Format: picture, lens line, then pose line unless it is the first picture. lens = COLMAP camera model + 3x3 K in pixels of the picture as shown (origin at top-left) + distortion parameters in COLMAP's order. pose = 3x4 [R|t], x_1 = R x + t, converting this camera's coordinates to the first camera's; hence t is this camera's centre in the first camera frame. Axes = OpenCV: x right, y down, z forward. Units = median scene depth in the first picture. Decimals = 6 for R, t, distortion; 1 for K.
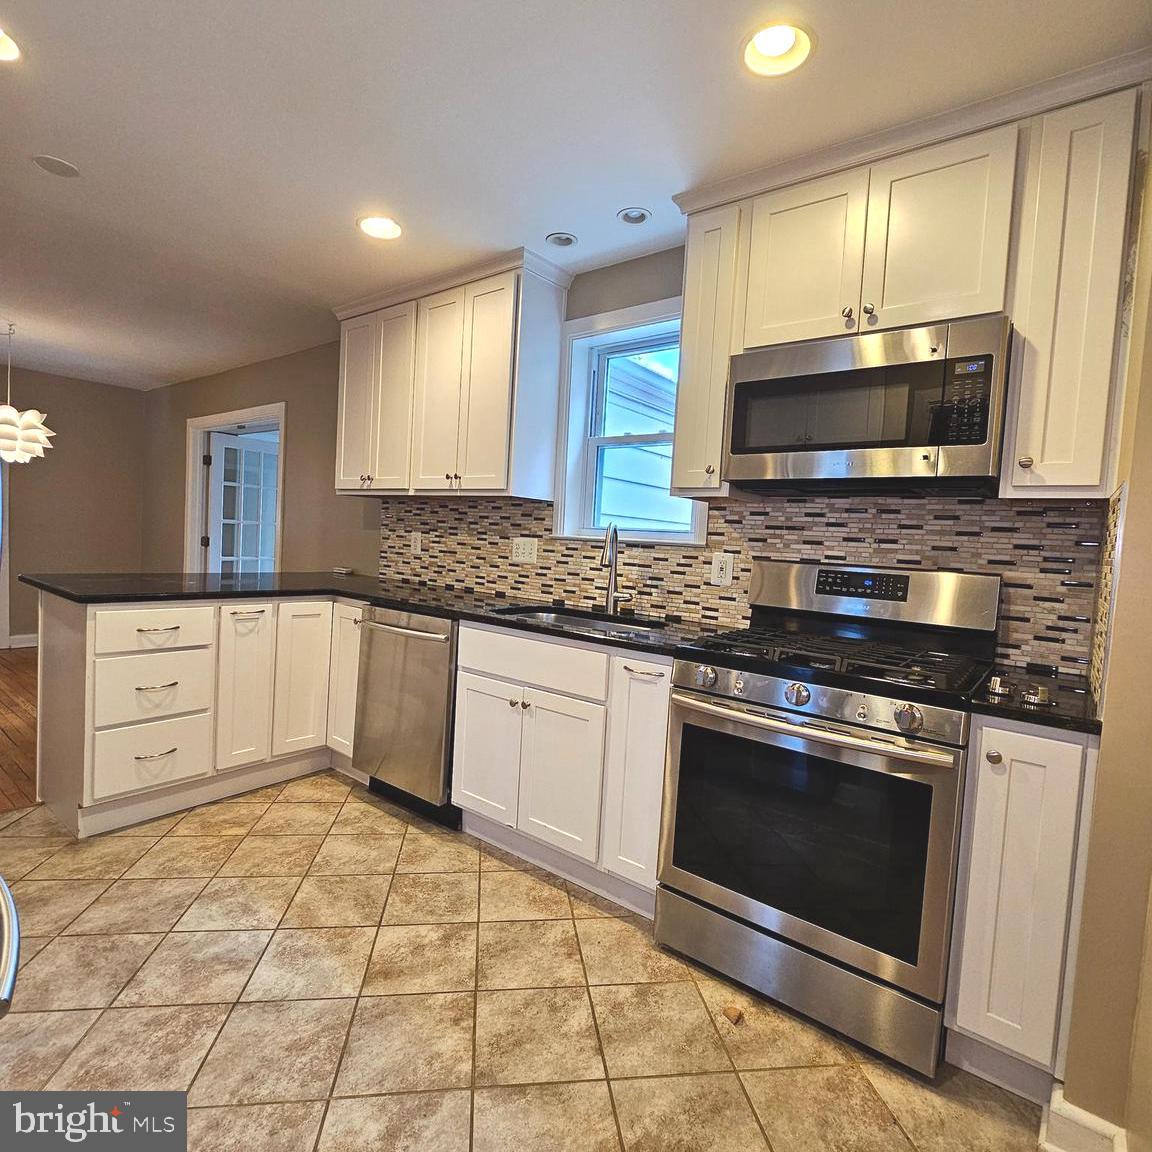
lens RADIAL K [[632.9, 0, 568.0], [0, 632.9, 566.1], [0, 0, 1]] dist [-0.003120, -0.000729]
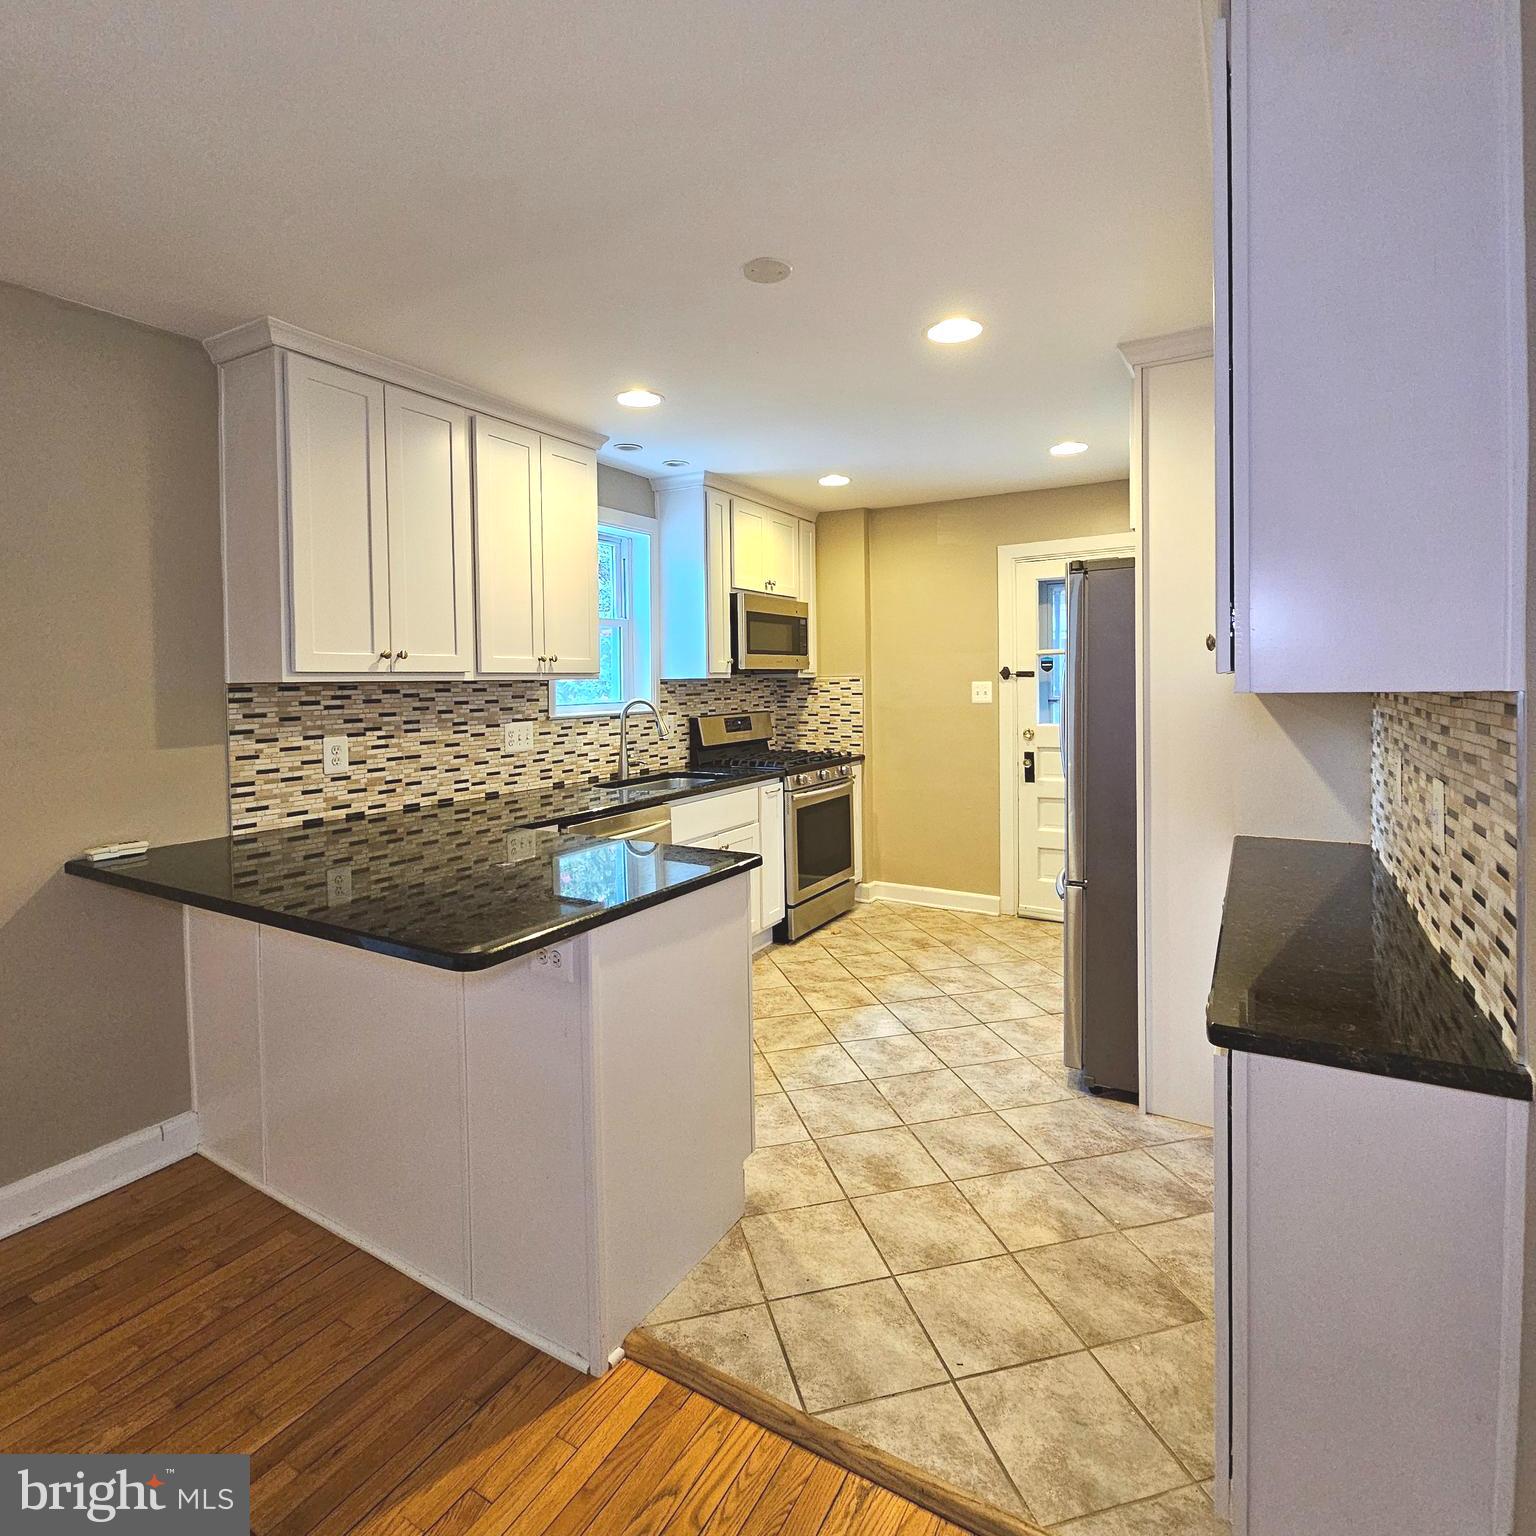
lens RADIAL K [[849.5, 0, 763.5], [0, 849.5, 699.1], [0, 0, 1]] dist [-0.002662, -0.000899]
pose [[-0.133407, -0.077734, 0.988008, -1.202546], [0.049787, 0.995135, 0.085017, -0.151619], [-0.989810, 0.060531, -0.128888, 0.772805]]
